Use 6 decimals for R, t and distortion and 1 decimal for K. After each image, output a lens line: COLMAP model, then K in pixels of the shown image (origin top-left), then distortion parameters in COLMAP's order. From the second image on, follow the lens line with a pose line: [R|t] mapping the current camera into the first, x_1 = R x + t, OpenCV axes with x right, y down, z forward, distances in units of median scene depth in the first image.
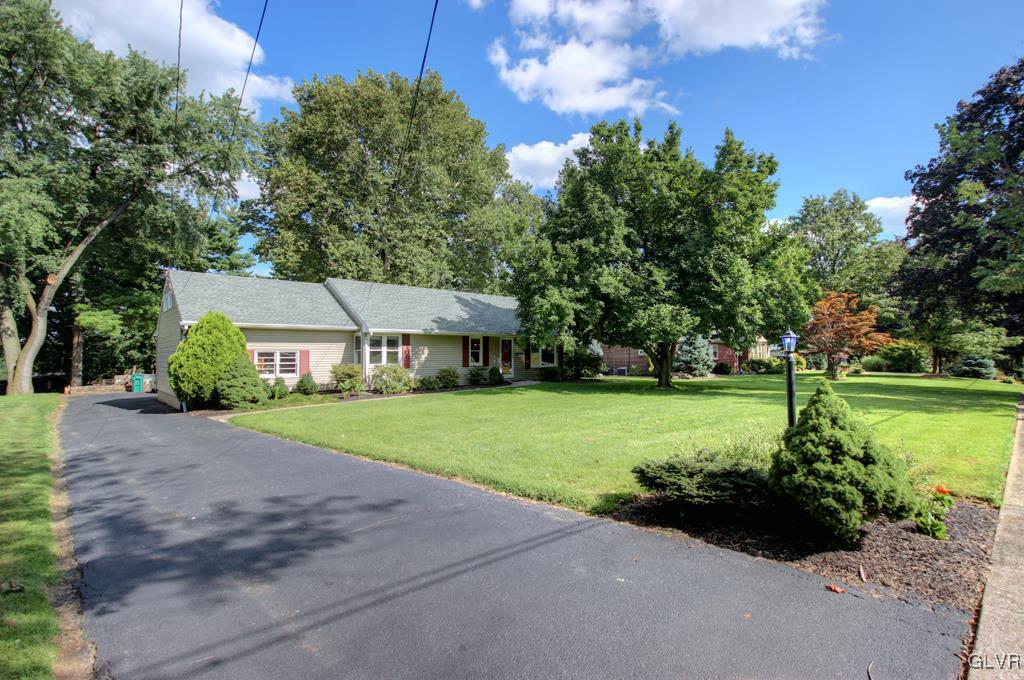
lens RADIAL K [[478.7, 0, 512.6], [0, 478.7, 342.8], [0, 0, 1]] dist [0.002598, 0.000073]
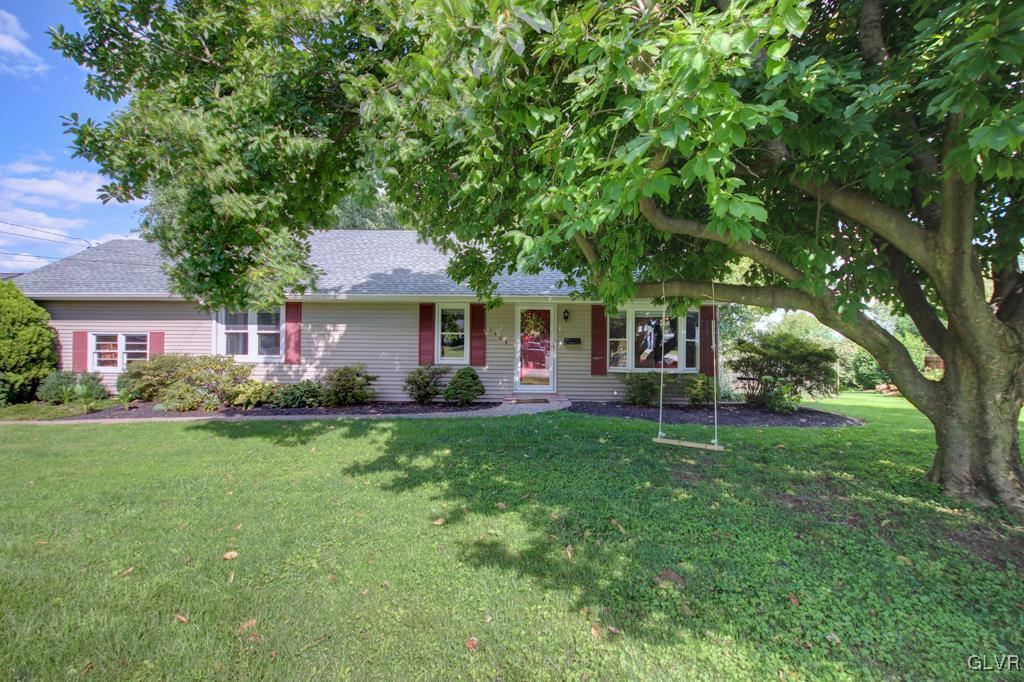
lens RADIAL K [[478.7, 0, 515.8], [0, 478.7, 341.2], [0, 0, 1]] dist [0.002598, 0.000073]
pose [[0.741779, -0.006620, -0.670612, 0.341554], [0.004987, 0.999978, -0.004356, 0.030785], [0.670626, -0.000113, 0.741796, 0.777847]]
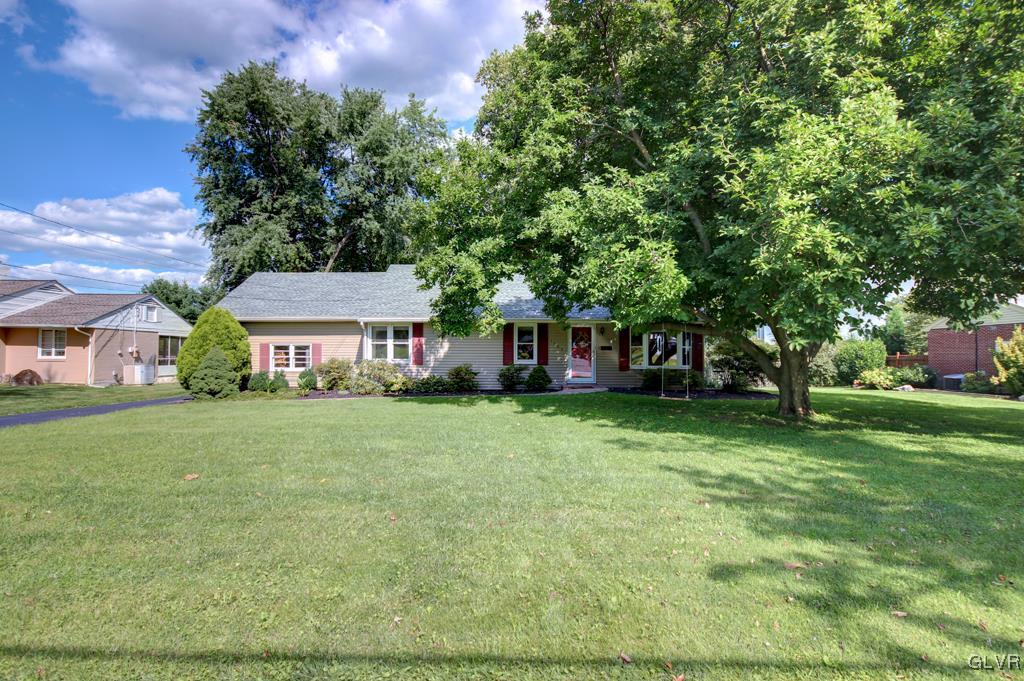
lens RADIAL K [[522.3, 0, 510.1], [0, 522.3, 344.1], [0, 0, 1]] dist [0.002313, 0.000261]
pose [[0.735025, -0.007756, -0.677996, 0.505752], [0.012692, 0.999917, 0.002322, 0.017746], [0.677921, -0.010312, 0.735062, 0.460379]]
